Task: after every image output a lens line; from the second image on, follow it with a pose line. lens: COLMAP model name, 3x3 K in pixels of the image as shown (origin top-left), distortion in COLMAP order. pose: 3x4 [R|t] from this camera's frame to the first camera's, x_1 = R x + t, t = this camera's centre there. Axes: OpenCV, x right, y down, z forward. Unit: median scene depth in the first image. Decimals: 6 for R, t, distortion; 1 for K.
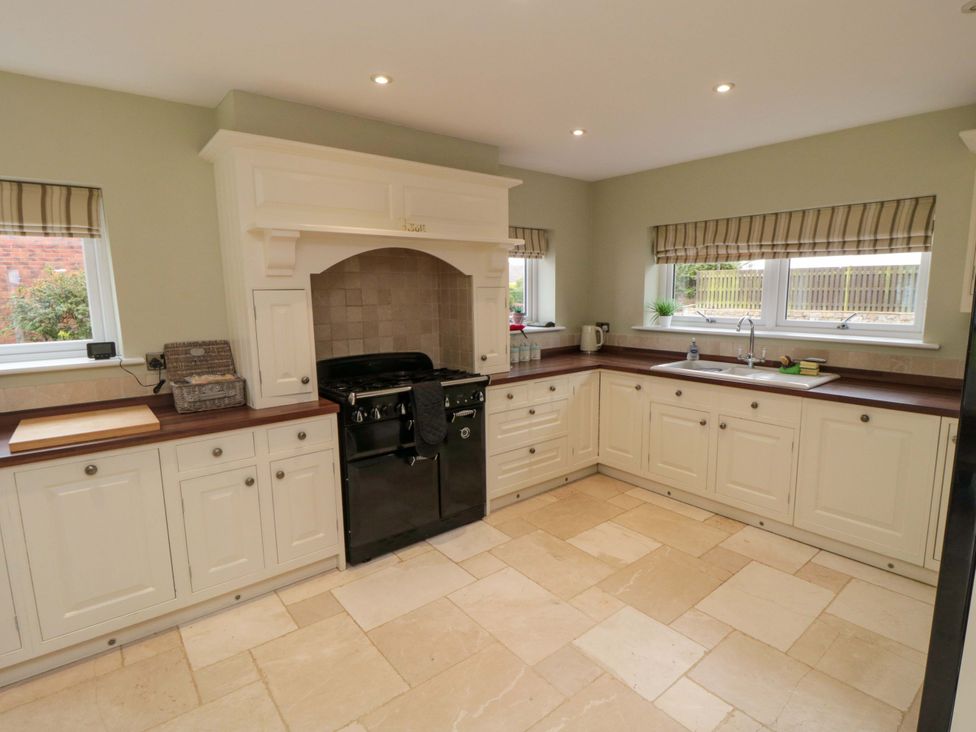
lens RADIAL K [[505.5, 0, 492.6], [0, 505.5, 367.9], [0, 0, 1]] dist [-0.009320, -0.005768]
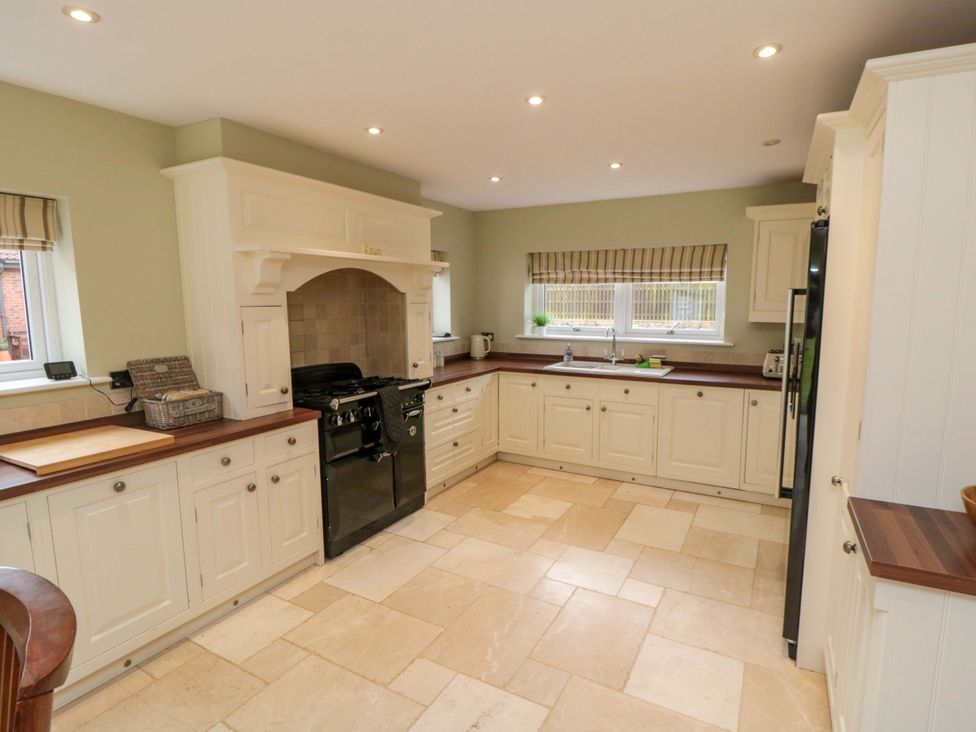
lens RADIAL K [[505.5, 0, 495.6], [0, 505.5, 366.9], [0, 0, 1]] dist [-0.009320, -0.005768]
pose [[0.930888, -0.040640, 0.363038, -0.332240], [0.049034, 0.998700, -0.013931, 0.010942], [-0.361999, 0.030769, 0.931670, -0.156744]]
